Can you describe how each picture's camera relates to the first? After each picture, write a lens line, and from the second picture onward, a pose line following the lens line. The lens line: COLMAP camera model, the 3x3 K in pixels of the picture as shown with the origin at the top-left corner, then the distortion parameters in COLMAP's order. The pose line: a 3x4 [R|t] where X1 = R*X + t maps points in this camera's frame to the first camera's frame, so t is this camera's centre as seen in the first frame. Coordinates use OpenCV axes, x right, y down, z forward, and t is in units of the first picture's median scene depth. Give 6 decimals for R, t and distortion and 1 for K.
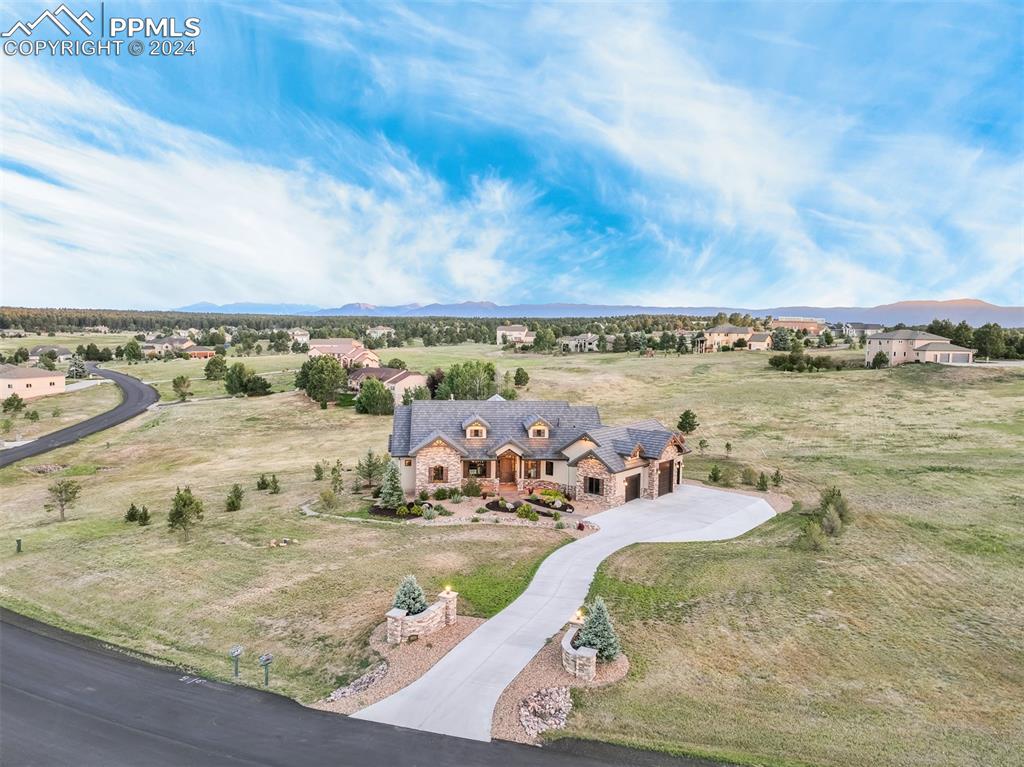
lens RADIAL K [[715.7, 0, 512.0], [0, 715.7, 383.5], [0, 0, 1]] dist [0.002699, -0.002001]
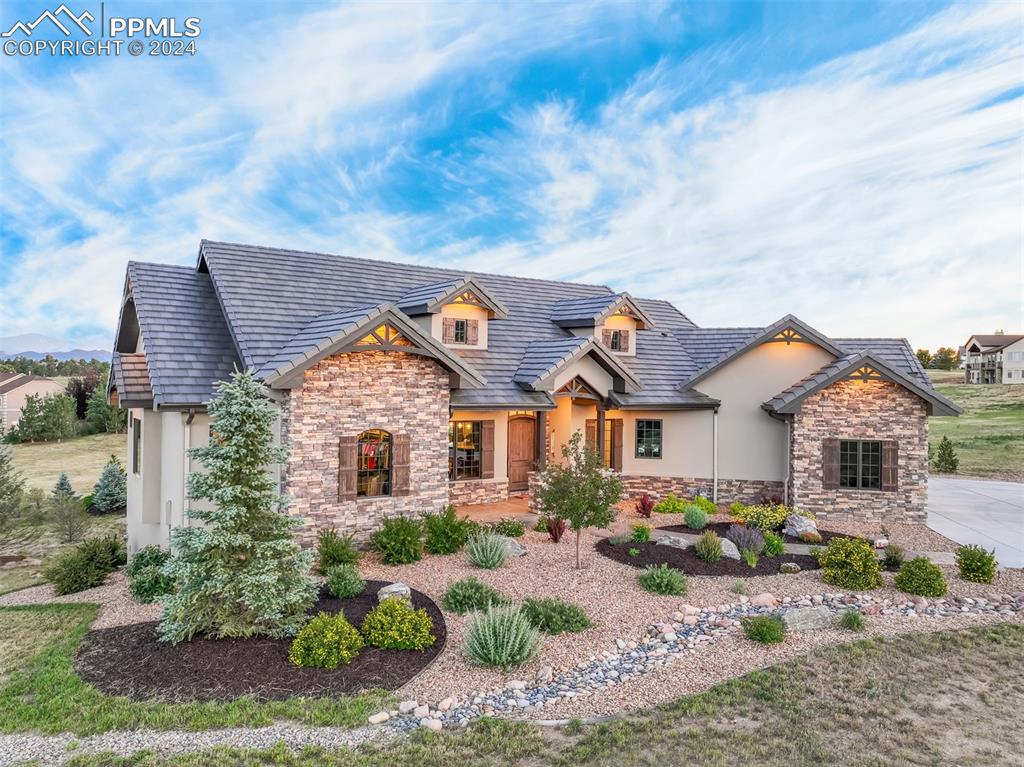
lens RADIAL K [[715.7, 0, 512.0], [0, 715.7, 383.5], [0, 0, 1]] dist [0.002699, -0.002001]
pose [[0.888065, -0.003747, 0.459703, -0.175606], [0.036969, 0.997310, -0.063288, 0.114873], [-0.458229, 0.073198, 0.885815, 0.738898]]
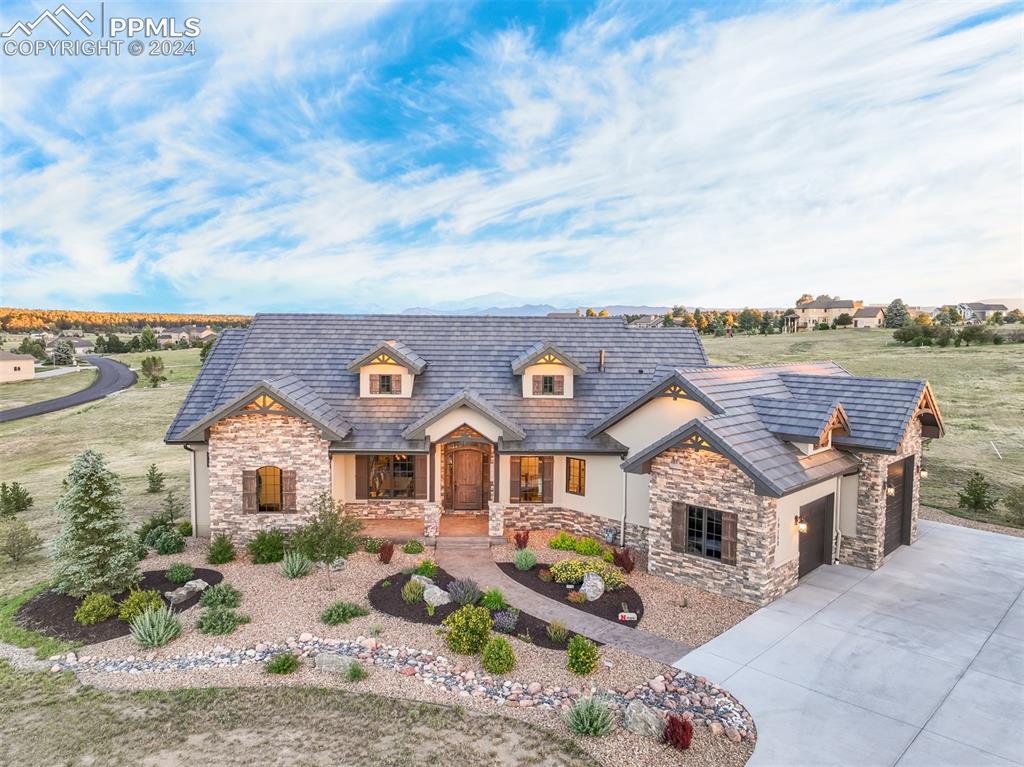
lens RADIAL K [[715.7, 0, 512.0], [0, 715.7, 383.5], [0, 0, 1]] dist [0.002699, -0.002001]
pose [[0.996591, -0.001394, -0.082487, 0.051626], [0.000992, 0.999987, -0.004918, 0.073033], [0.082493, 0.004819, 0.996580, 0.635116]]
